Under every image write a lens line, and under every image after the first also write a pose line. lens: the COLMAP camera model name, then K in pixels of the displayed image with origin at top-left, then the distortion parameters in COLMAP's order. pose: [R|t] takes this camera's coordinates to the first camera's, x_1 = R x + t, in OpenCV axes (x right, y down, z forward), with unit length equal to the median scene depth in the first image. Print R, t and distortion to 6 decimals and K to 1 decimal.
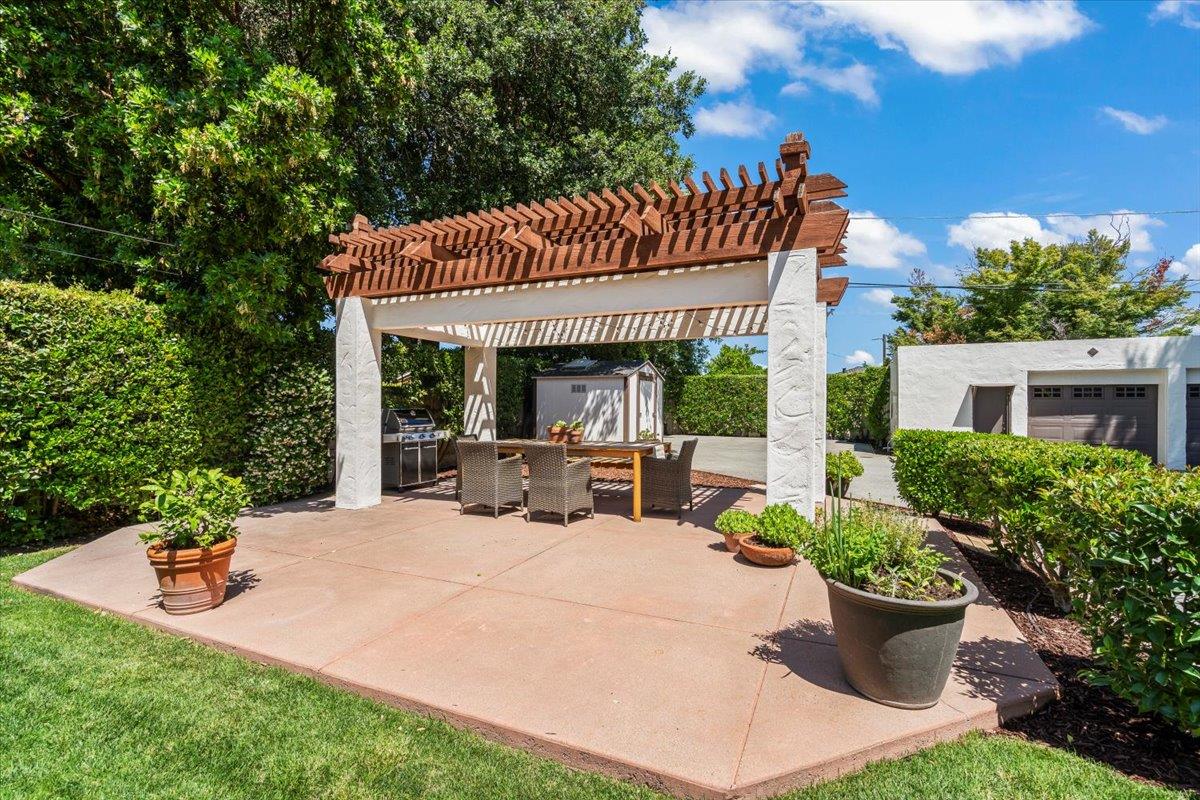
lens RADIAL K [[547.5, 0, 597.4], [0, 547.5, 408.2], [0, 0, 1]] dist [-0.000537, -0.000504]
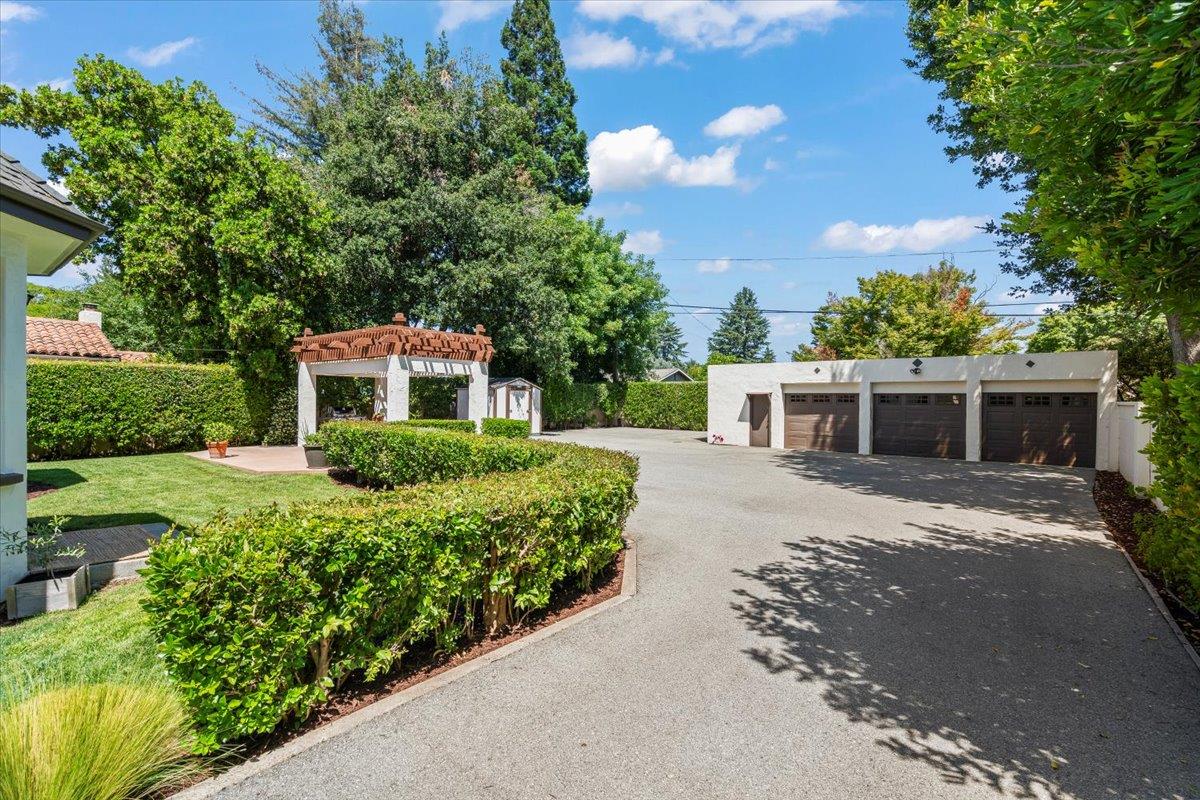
lens RADIAL K [[547.5, 0, 597.4], [0, 547.5, 408.2], [0, 0, 1]] dist [-0.000537, -0.000504]
pose [[0.965795, 0.009243, -0.259141, 1.444401], [-0.007814, 0.999948, 0.006545, -0.018038], [0.259188, -0.004296, 0.965817, -1.027422]]
